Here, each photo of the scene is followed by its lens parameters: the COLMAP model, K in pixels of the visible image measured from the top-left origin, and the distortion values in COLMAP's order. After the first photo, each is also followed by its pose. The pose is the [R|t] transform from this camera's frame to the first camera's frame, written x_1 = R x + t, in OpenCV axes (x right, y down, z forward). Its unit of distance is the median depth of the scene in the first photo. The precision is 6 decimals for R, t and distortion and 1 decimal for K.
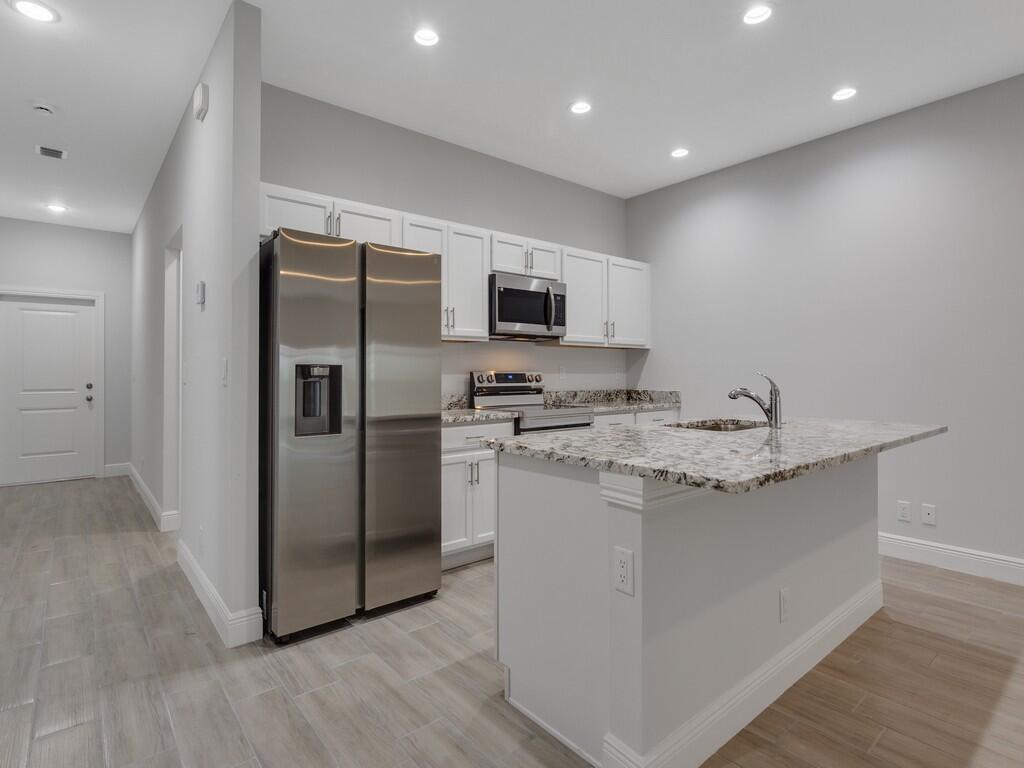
lens RADIAL K [[528.0, 0, 503.6], [0, 528.0, 368.9], [0, 0, 1]] dist [0.000505, -0.000397]
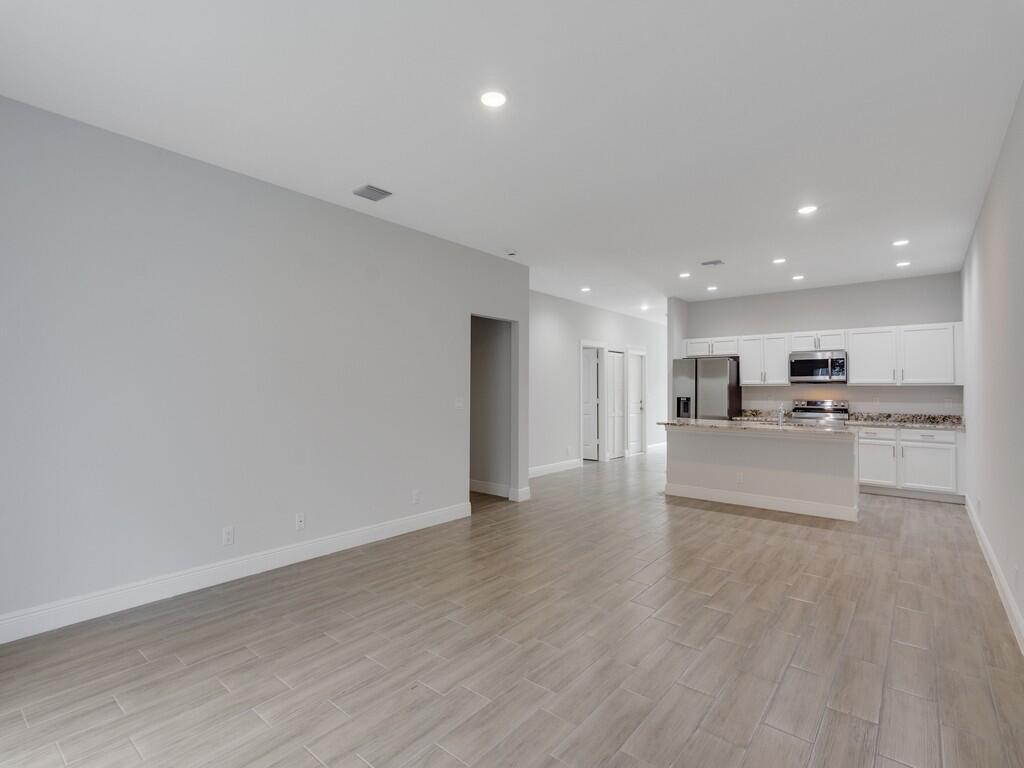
lens RADIAL K [[498.2, 0, 513.8], [0, 498.2, 382.3], [0, 0, 1]] dist [0.005165, -0.000486]
pose [[0.203125, -0.010704, -0.979094, 1.653245], [0.004291, 0.999940, -0.010042, -0.049111], [0.979143, -0.002161, 0.203159, -0.470719]]
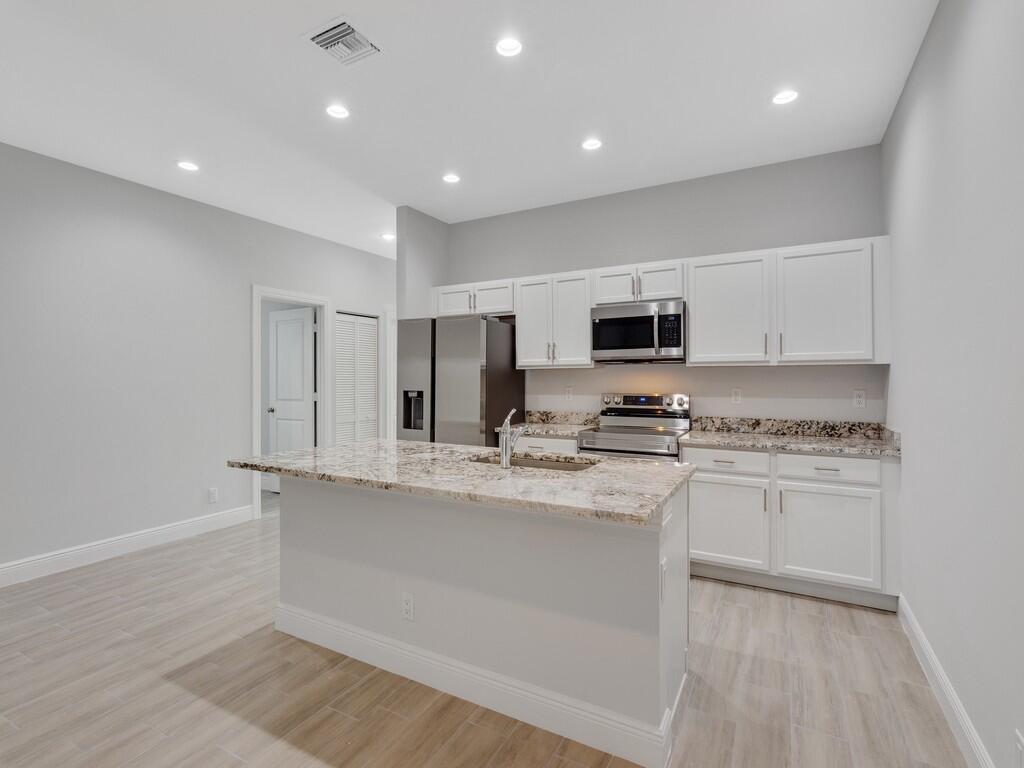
lens RADIAL K [[498.2, 0, 512.1], [0, 498.2, 378.5], [0, 0, 1]] dist [0.005165, -0.000486]
pose [[0.377986, 0.003275, -0.925806, 0.872680], [0.009496, 0.999927, 0.007414, -0.037657], [0.925763, -0.011594, 0.377927, 0.422055]]
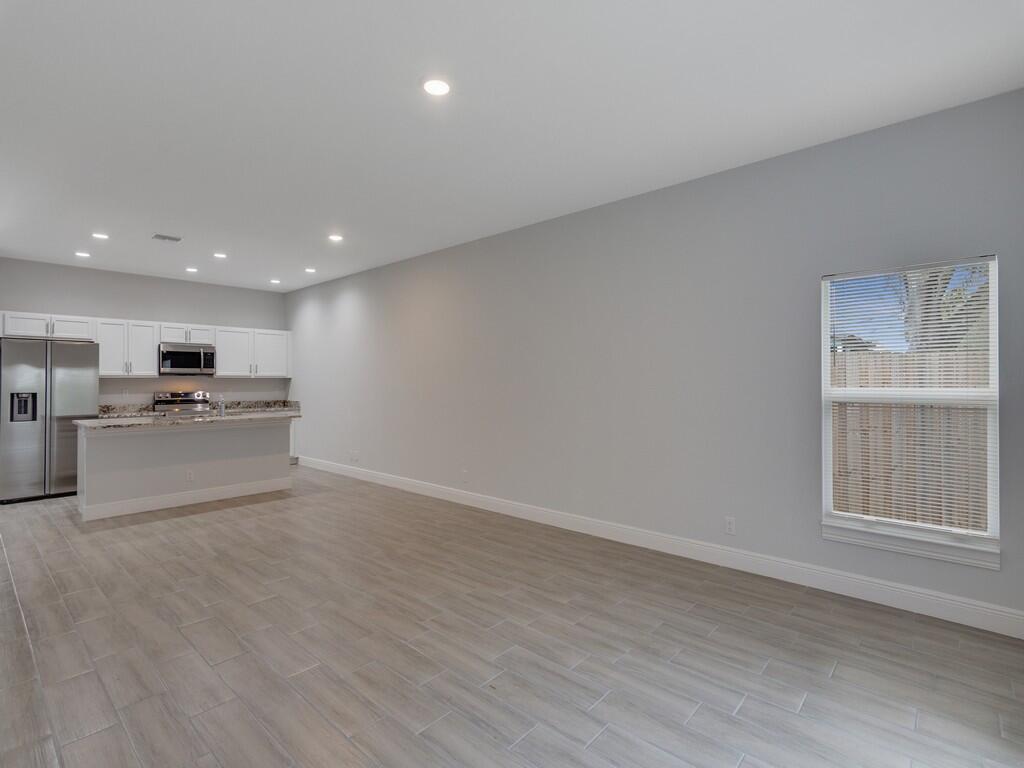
lens RADIAL K [[498.2, 0, 506.4], [0, 498.2, 377.5], [0, 0, 1]] dist [0.005165, -0.000486]
pose [[0.987632, -0.000897, 0.156787, 0.953633], [0.000913, 1.000000, -0.000030, -0.049606], [-0.156787, 0.000173, 0.987632, -1.051379]]
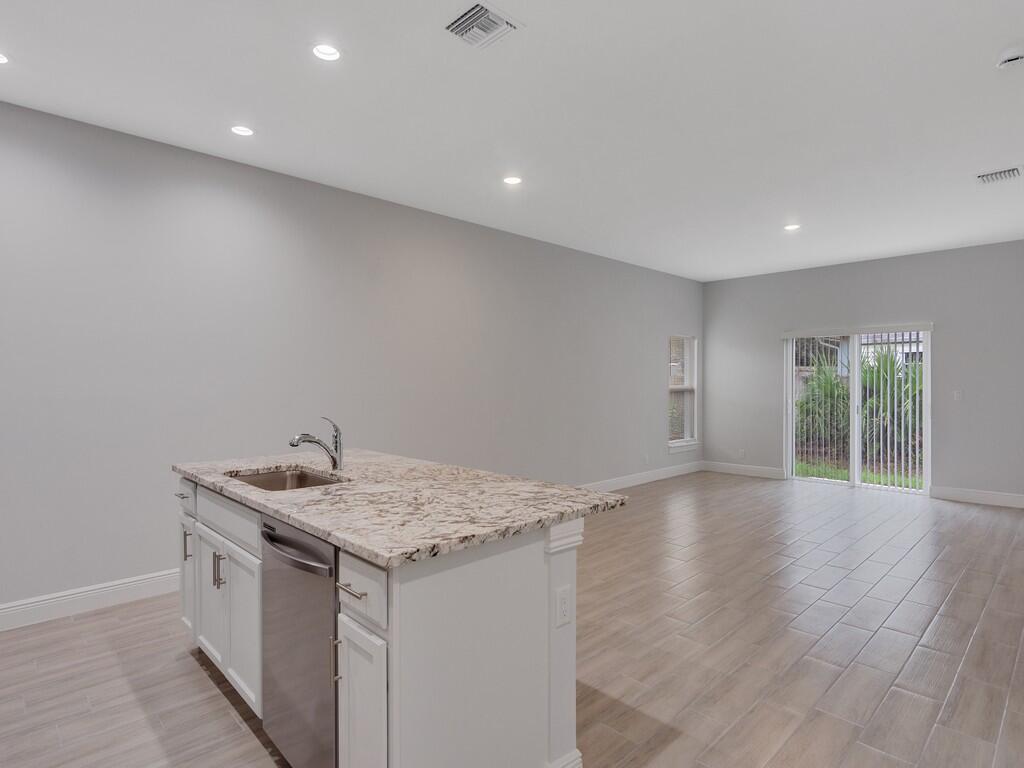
lens RADIAL K [[554.2, 0, 511.7], [0, 554.2, 383.0], [0, 0, 1]] dist [-0.003669, -0.000165]
pose [[-0.090983, 0.001261, 0.995852, -0.373312], [-0.010305, 0.999944, -0.002208, -0.036732], [-0.995799, -0.010463, -0.090965, 0.484604]]
